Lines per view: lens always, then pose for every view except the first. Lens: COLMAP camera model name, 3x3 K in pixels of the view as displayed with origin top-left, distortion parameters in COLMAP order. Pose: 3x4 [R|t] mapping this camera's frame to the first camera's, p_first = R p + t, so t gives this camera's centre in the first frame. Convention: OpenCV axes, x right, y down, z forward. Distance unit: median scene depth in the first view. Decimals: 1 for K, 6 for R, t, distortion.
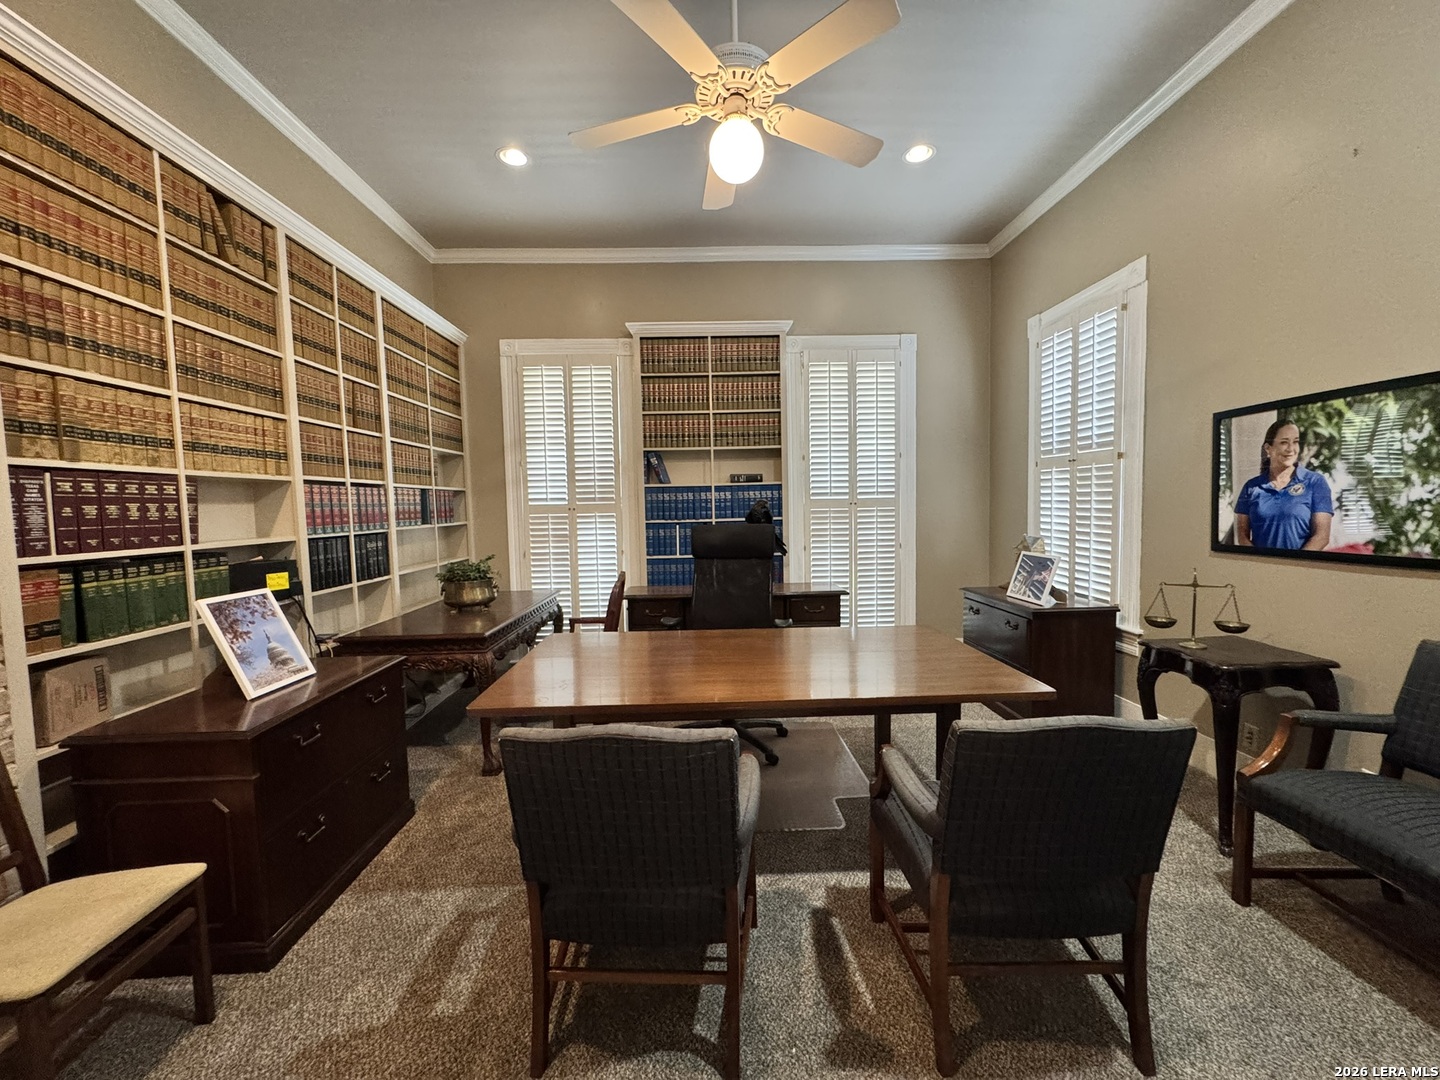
lens RADIAL K [[567.3, 0, 715.2], [0, 567.3, 539.1], [0, 0, 1]] dist [-0.000035, 0.000305]
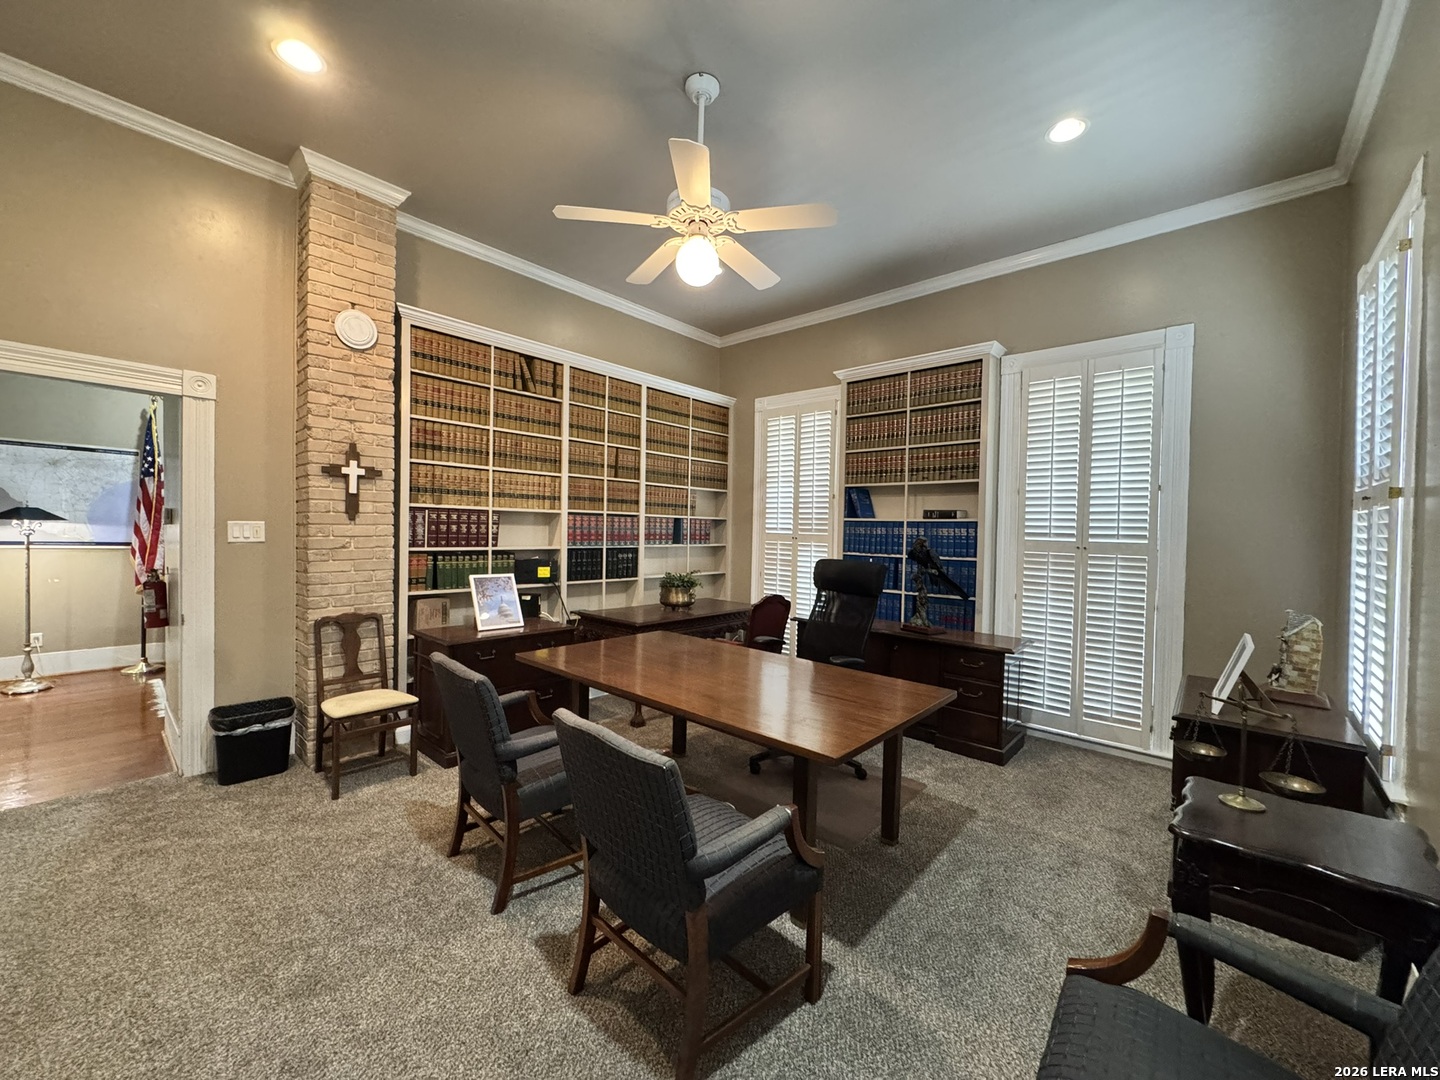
lens RADIAL K [[567.3, 0, 720.3], [0, 567.3, 538.6], [0, 0, 1]] dist [-0.000035, 0.000305]
pose [[0.728864, 0.048571, -0.682934, 0.629011], [-0.079829, 0.996706, -0.014312, -0.035349], [0.679989, 0.064950, 0.730340, 0.094602]]
